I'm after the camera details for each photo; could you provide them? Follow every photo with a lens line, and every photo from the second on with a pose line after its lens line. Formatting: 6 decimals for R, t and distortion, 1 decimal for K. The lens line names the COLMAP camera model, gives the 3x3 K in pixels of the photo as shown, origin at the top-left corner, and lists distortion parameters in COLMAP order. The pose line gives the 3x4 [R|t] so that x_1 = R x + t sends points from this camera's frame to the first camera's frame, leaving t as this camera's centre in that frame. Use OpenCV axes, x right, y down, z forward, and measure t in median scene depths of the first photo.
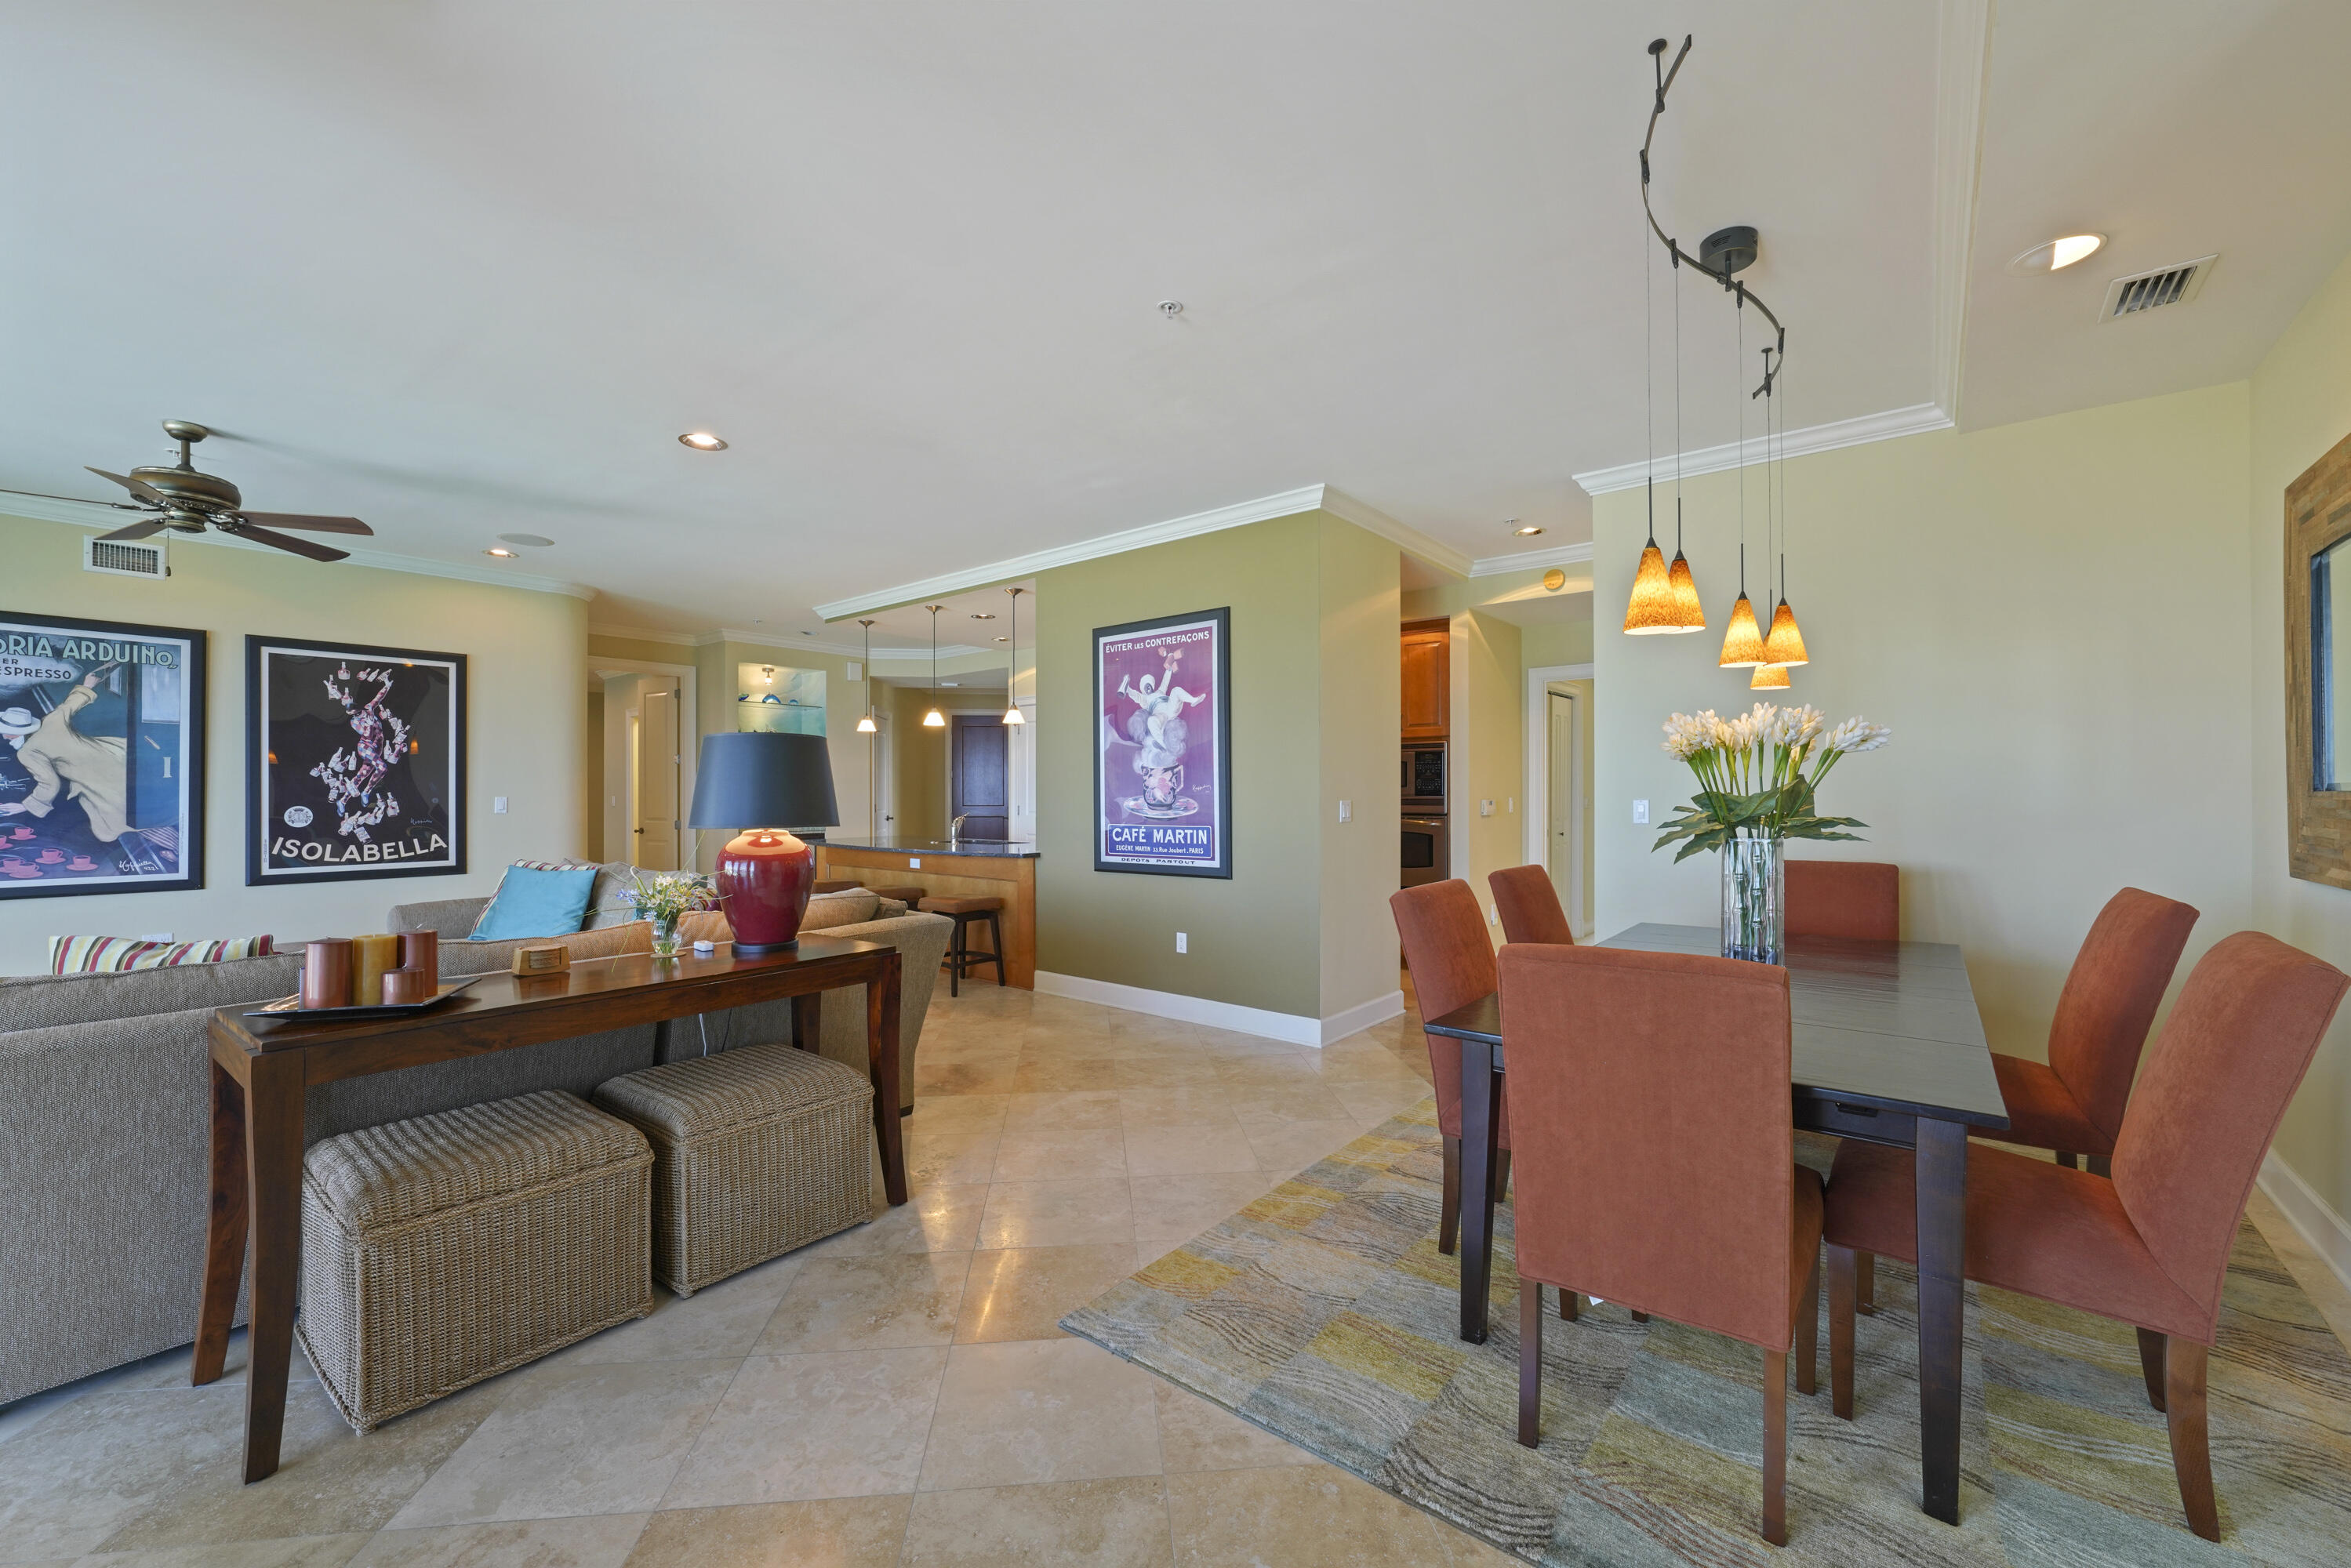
lens RADIAL K [[911.1, 0, 1175.5], [0, 911.1, 784.0], [0, 0, 1]] dist [-0.000612, -0.000081]
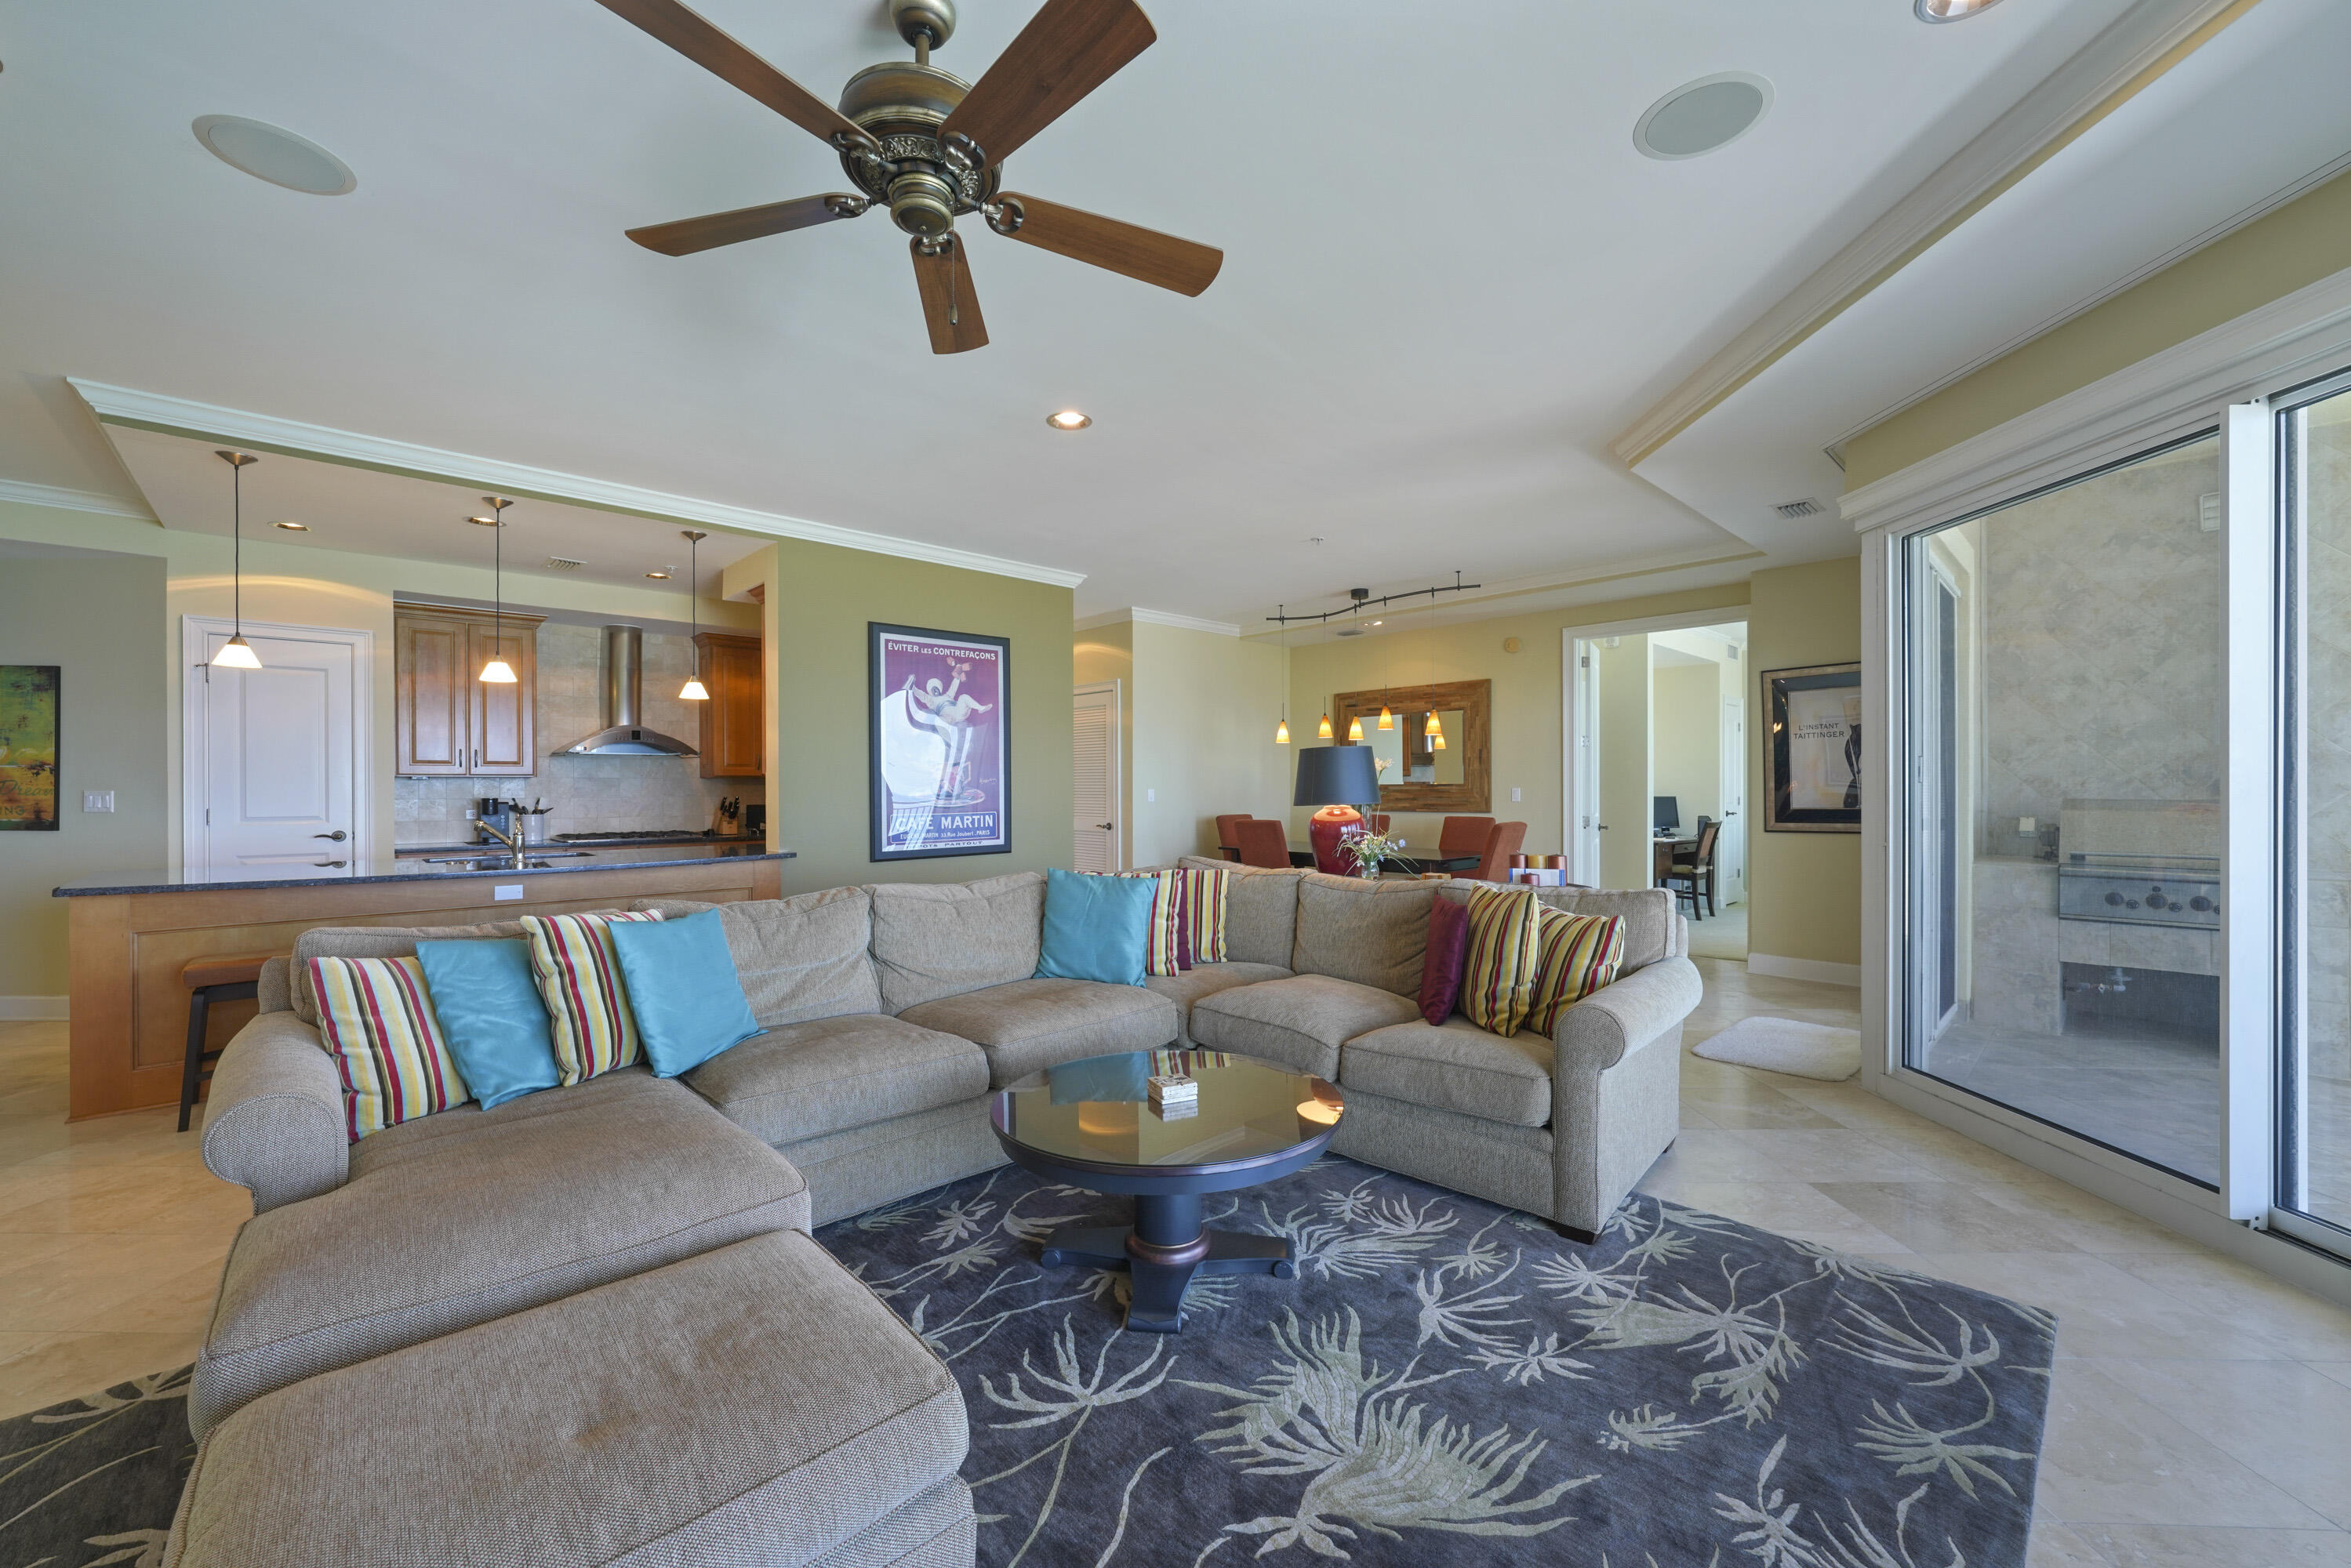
lens RADIAL K [[911.1, 0, 1175.5], [0, 911.1, 784.0], [0, 0, 1]] dist [-0.000612, -0.000081]
pose [[0.146079, 0.004232, 0.989264, -1.117043], [-0.007001, 0.999970, -0.003244, 0.010633], [-0.989248, -0.006452, 0.146104, 0.559829]]
